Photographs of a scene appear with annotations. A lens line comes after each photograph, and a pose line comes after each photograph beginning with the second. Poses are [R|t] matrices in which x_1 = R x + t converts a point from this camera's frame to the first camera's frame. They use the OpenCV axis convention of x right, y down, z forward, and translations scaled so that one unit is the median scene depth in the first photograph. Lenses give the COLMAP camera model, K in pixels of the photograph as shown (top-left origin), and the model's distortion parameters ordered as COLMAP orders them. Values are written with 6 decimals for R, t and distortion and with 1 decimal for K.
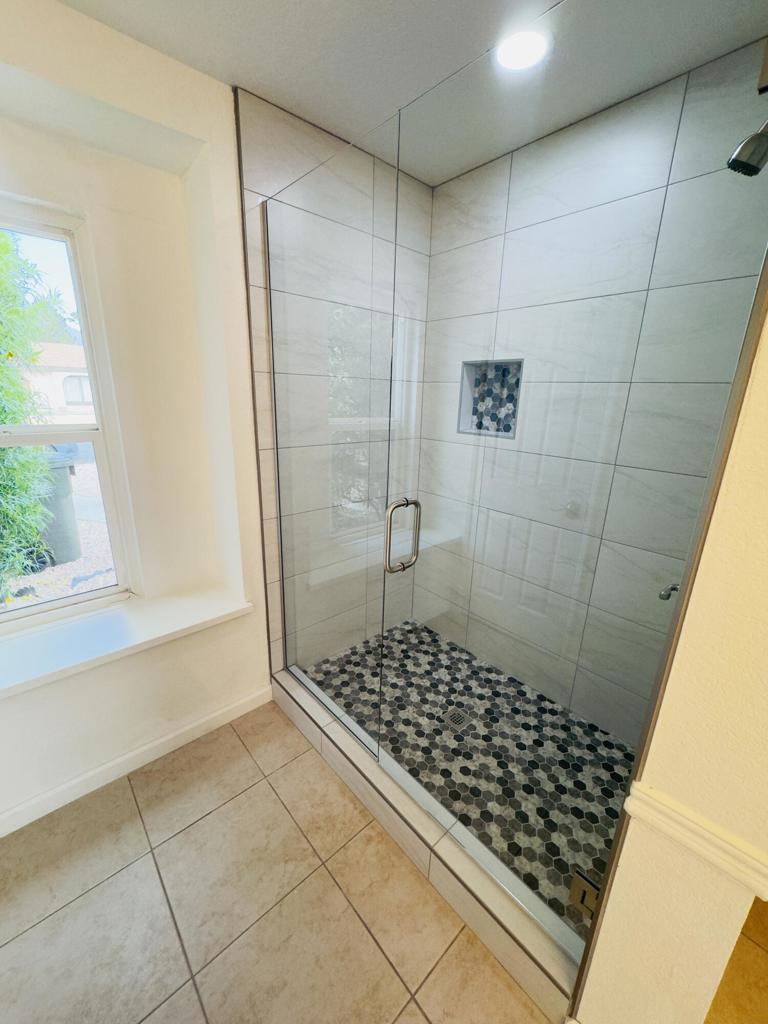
lens RADIAL K [[408.2, 0, 382.5], [0, 408.2, 510.4], [0, 0, 1]] dist [0.001738, 0.000728]
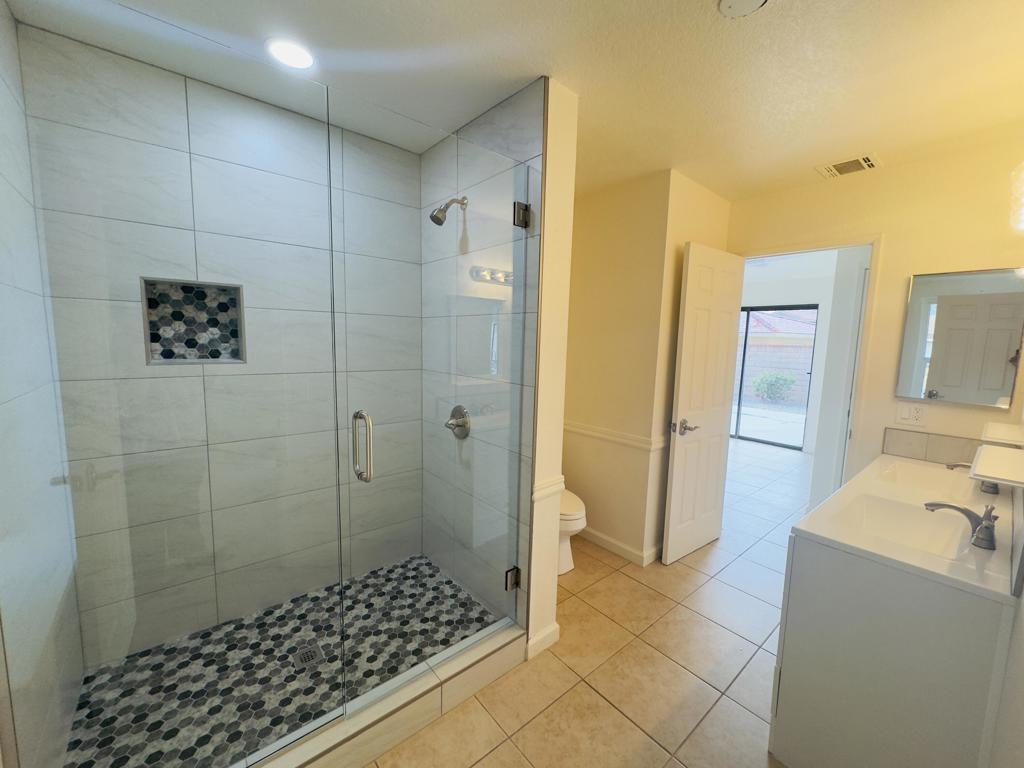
lens RADIAL K [[408.2, 0, 510.7], [0, 408.2, 382.9], [0, 0, 1]] dist [0.001738, 0.000728]
pose [[0.035399, -0.130477, 0.990819, -0.644127], [0.257696, 0.959105, 0.117094, -0.080249], [-0.965577, 0.251185, 0.067574, 0.329840]]
